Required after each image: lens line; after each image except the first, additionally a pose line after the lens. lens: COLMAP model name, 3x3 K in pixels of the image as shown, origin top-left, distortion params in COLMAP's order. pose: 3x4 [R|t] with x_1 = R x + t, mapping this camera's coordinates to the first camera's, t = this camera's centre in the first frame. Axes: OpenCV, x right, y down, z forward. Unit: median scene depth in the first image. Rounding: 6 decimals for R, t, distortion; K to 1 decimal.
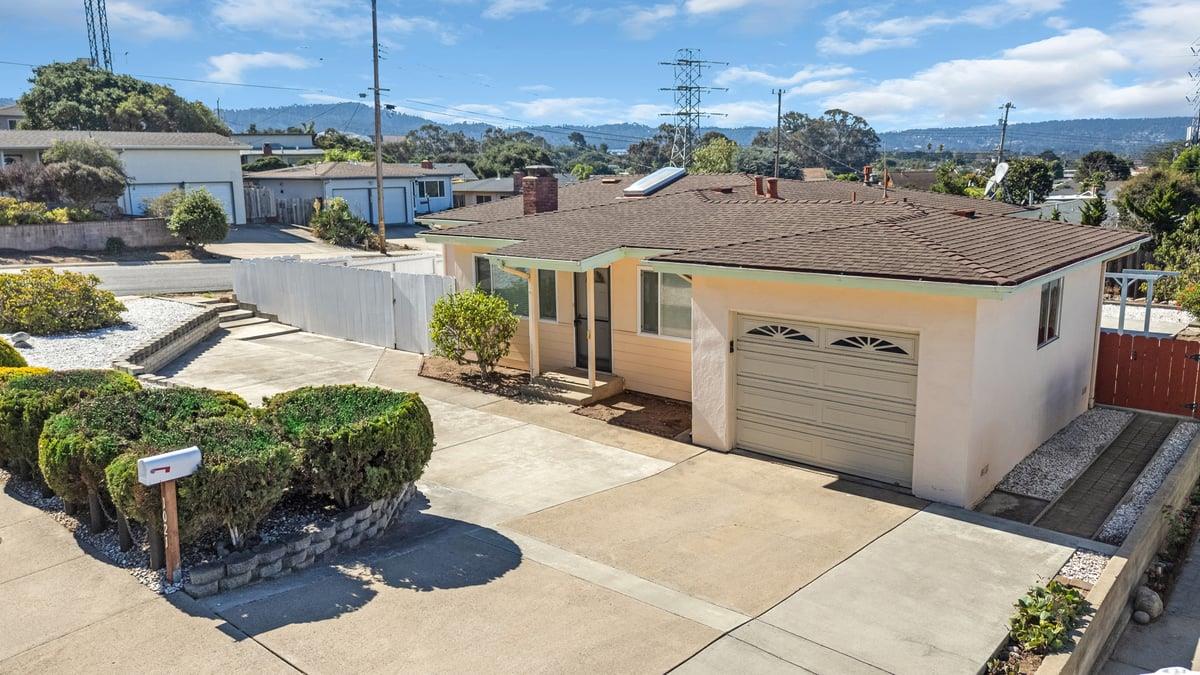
lens RADIAL K [[899.2, 0, 600.0], [0, 899.2, 337.5], [0, 0, 1]] dist [0.028081, -0.009643]
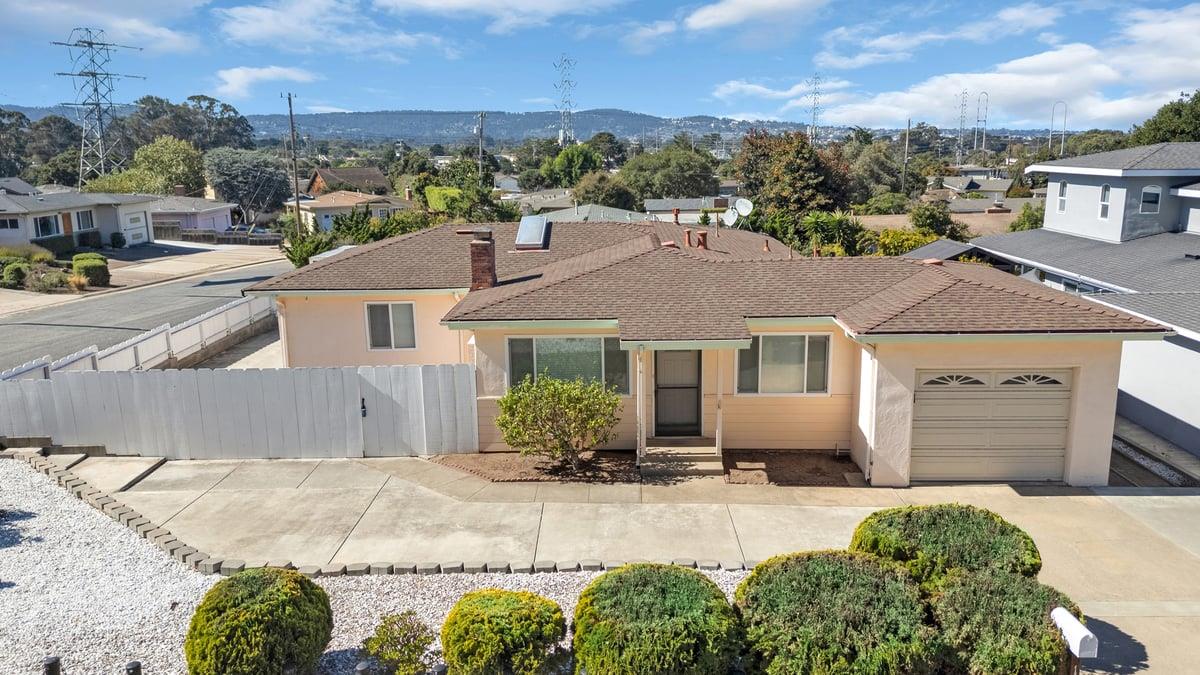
lens RADIAL K [[899.2, 0, 600.0], [0, 899.2, 337.5], [0, 0, 1]] dist [0.028081, -0.009643]
pose [[0.769841, -0.134179, 0.623972, -0.794488], [0.124114, 0.990461, 0.059859, -0.168031], [-0.626052, 0.031362, 0.779150, 0.292497]]
